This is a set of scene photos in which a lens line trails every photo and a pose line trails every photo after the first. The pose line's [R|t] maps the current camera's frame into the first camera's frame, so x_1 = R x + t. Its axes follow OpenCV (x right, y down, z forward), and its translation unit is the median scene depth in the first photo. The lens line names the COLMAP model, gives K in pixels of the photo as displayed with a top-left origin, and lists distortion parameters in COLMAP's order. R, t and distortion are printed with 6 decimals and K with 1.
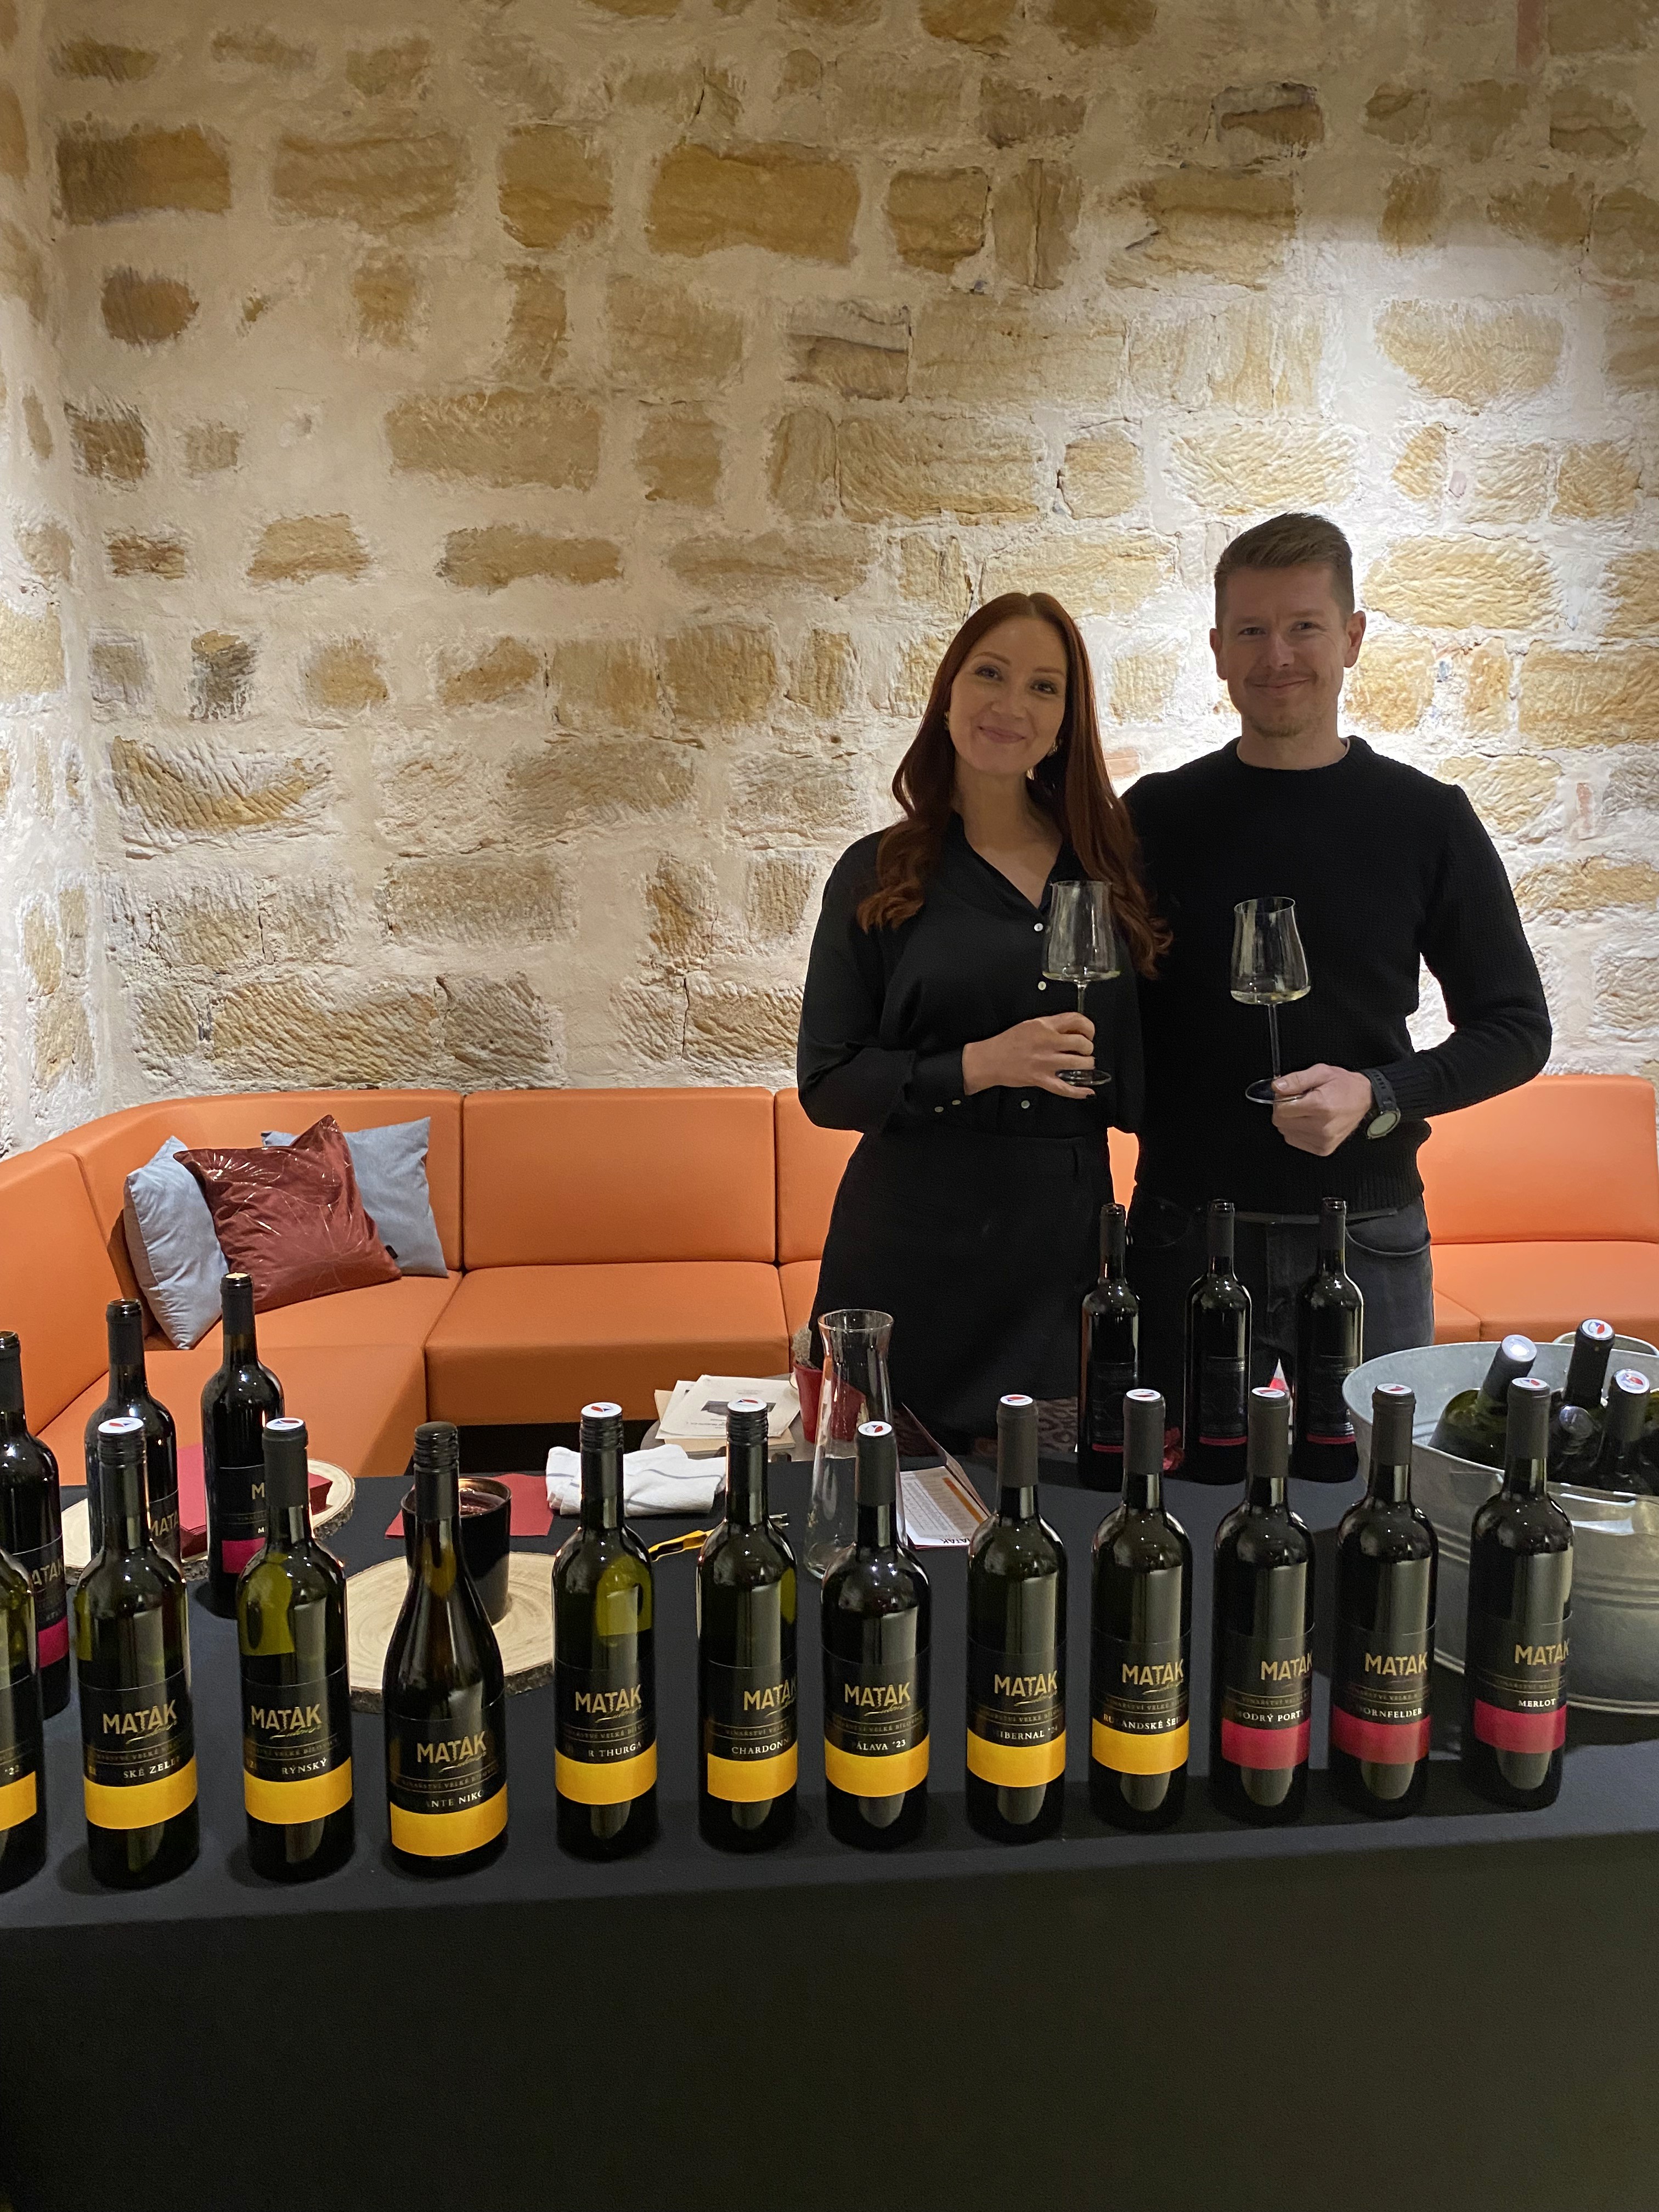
lens RADIAL K [[1669.8, 0, 829.5], [0, 1669.8, 1106.0], [0, 0, 1]] dist [-0.002914, -0.004998]
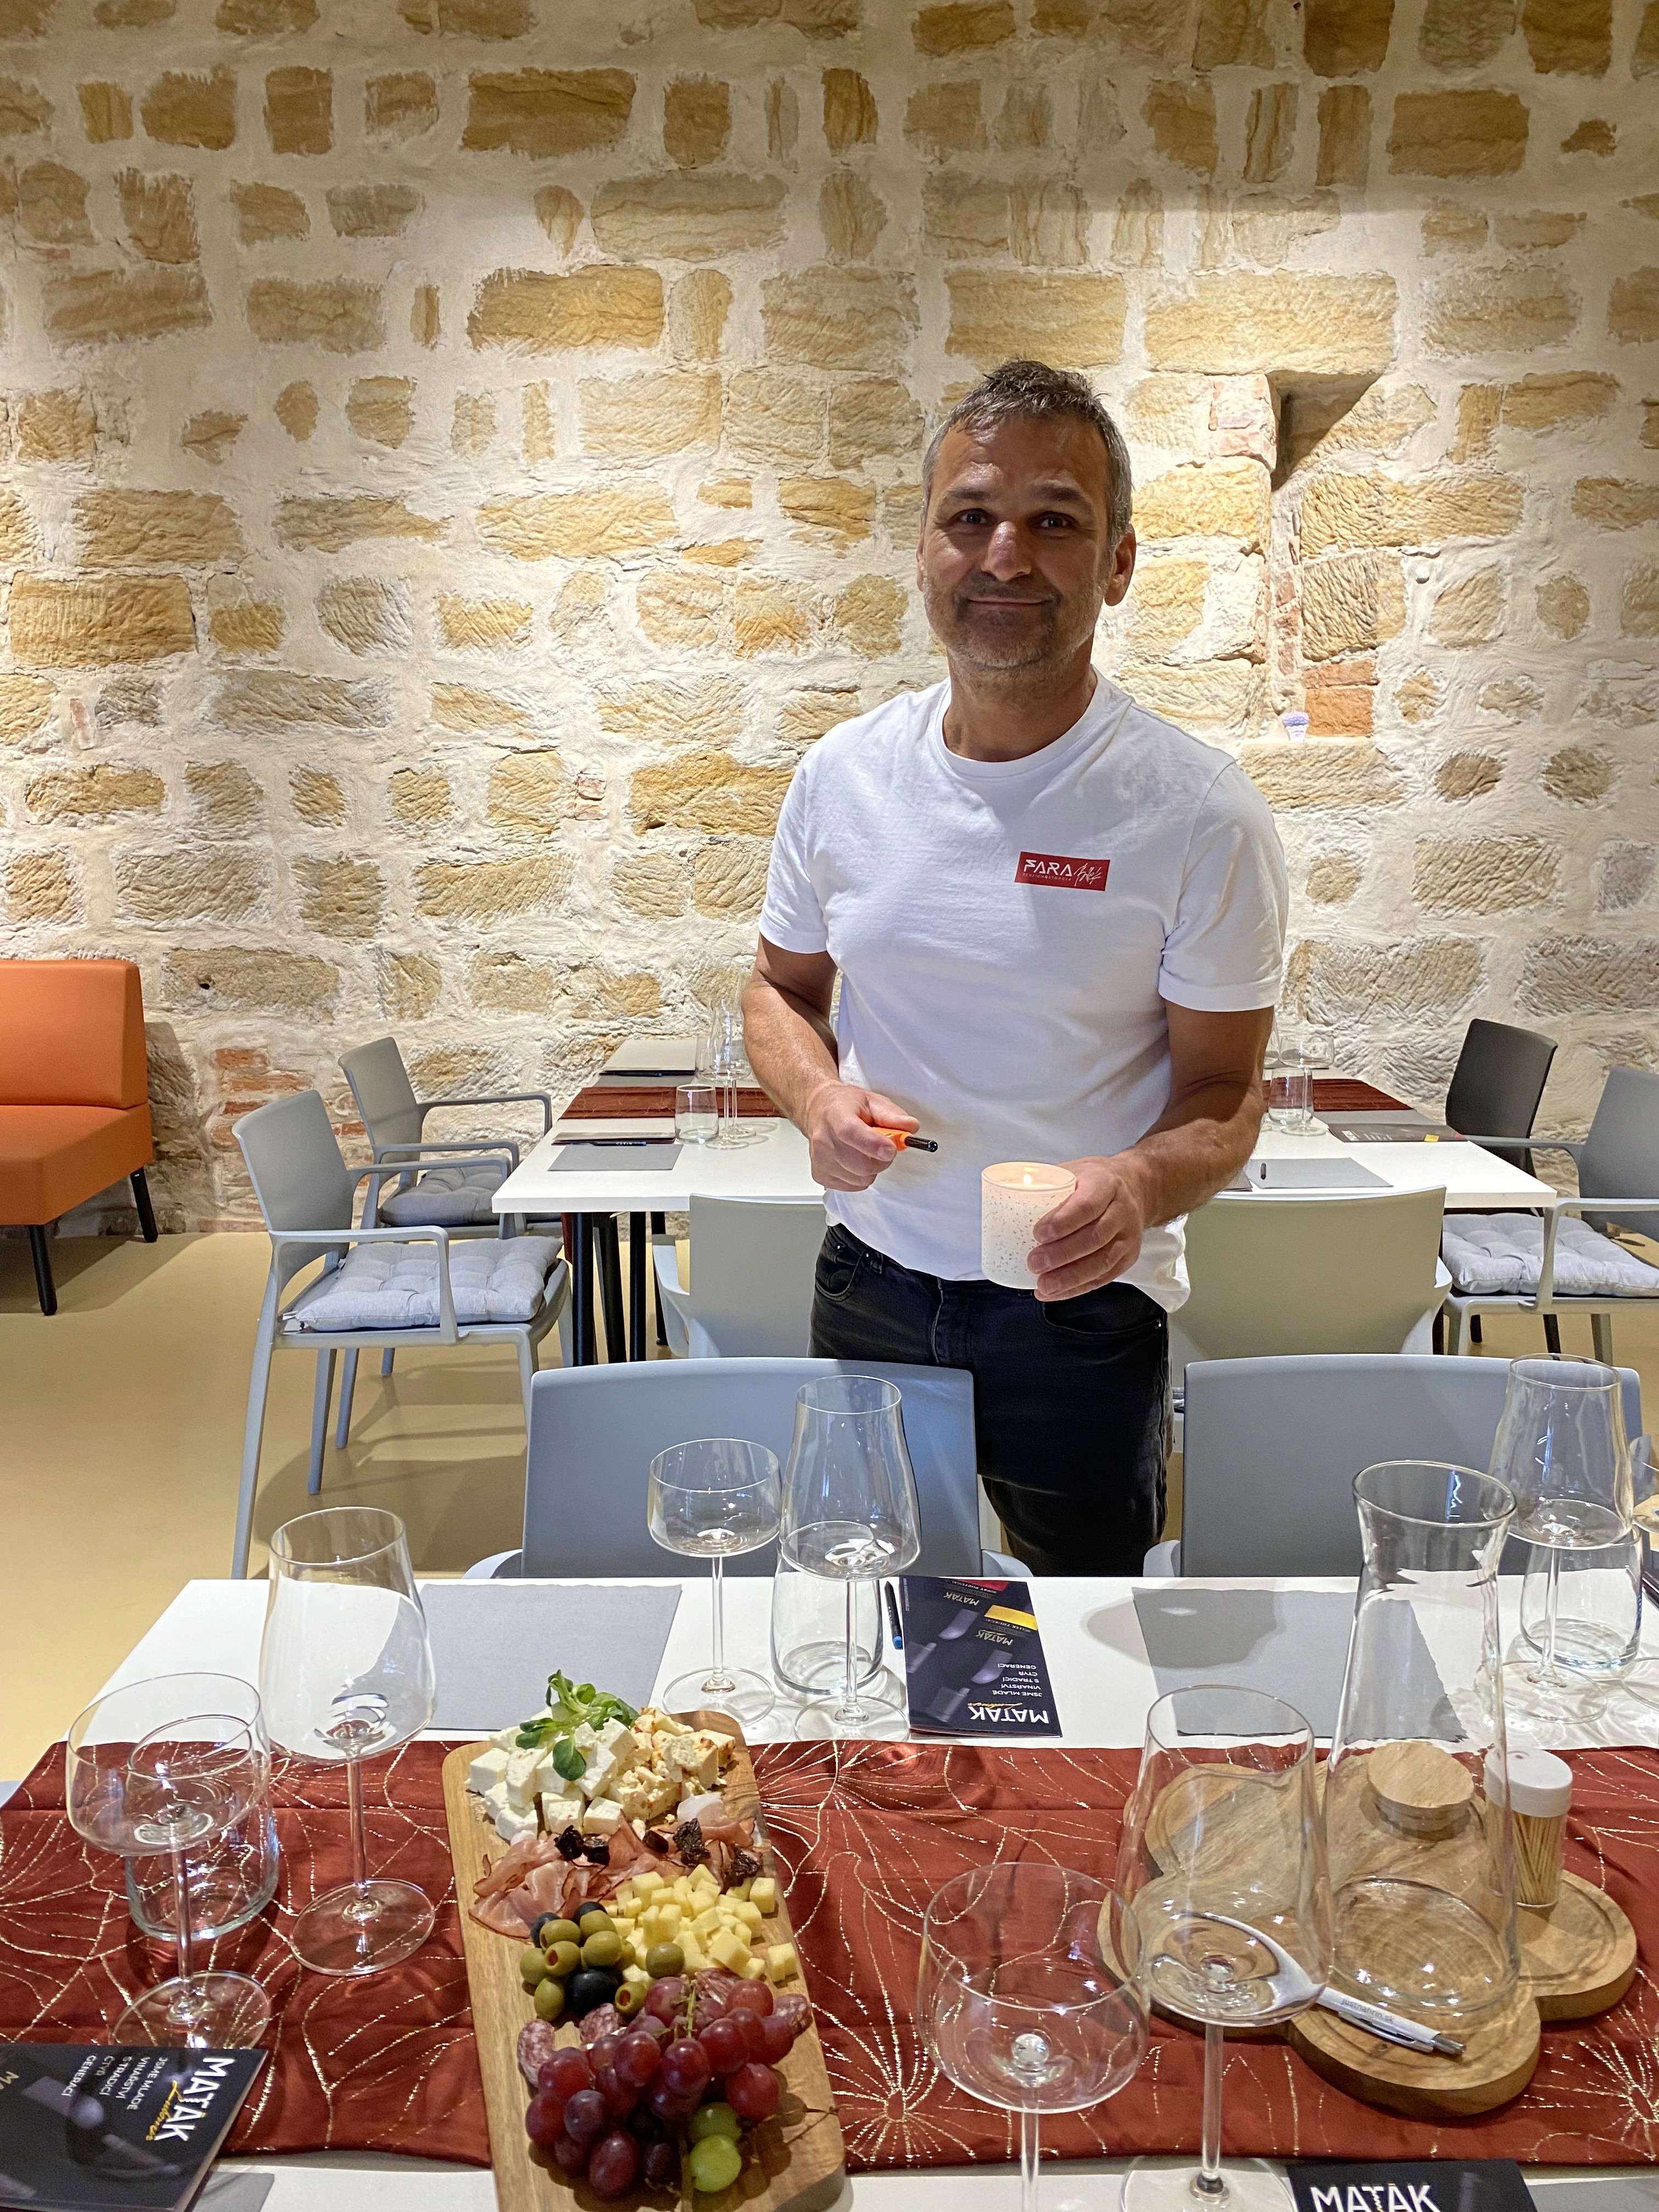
lens RADIAL K [[1669.8, 0, 829.5], [0, 1669.8, 1106.0], [0, 0, 1]] dist [-0.002914, -0.004998]
pose [[0.998663, 0.005973, -0.051347, 1.021707], [-0.004353, 0.999491, 0.031608, 0.042557], [0.051510, -0.031342, 0.998181, -0.102193]]
